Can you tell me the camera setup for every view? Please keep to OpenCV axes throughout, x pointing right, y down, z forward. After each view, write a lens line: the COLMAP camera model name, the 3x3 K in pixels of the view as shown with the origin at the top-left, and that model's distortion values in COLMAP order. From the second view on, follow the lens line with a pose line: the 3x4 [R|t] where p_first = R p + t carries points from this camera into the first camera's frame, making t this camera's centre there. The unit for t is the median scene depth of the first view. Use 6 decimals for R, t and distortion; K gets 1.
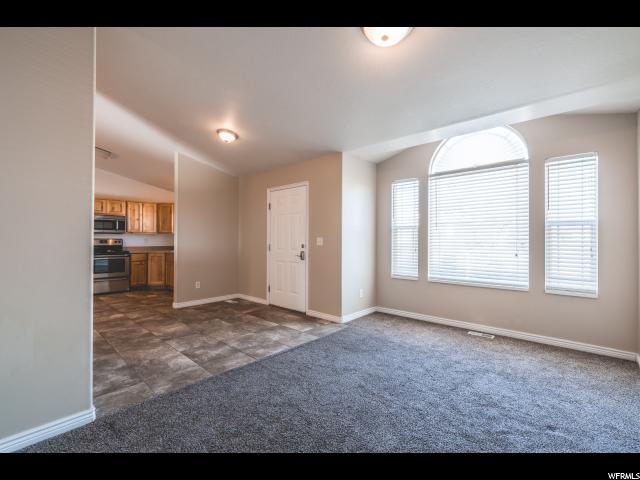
lens RADIAL K [[286.1, 0, 318.9], [0, 286.1, 238.7], [0, 0, 1]] dist [-0.004267, 0.001312]
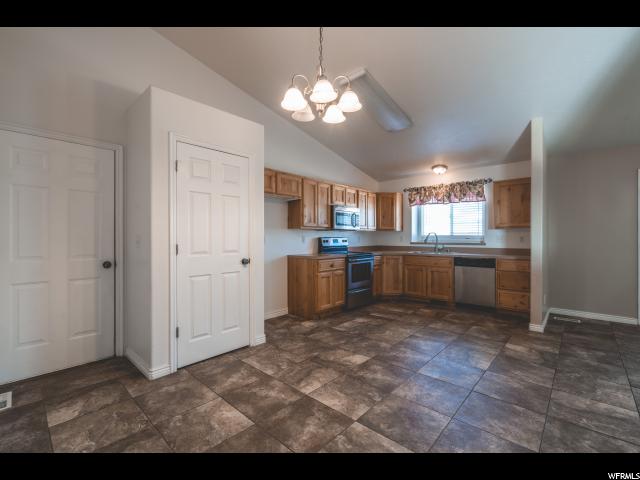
lens RADIAL K [[286.1, 0, 318.9], [0, 286.1, 238.7], [0, 0, 1]] dist [-0.004267, 0.001312]
pose [[0.999978, -0.006176, -0.002600, -1.233510], [0.006196, 0.999949, 0.007915, -0.004661], [0.002551, -0.007931, 0.999965, 0.315896]]
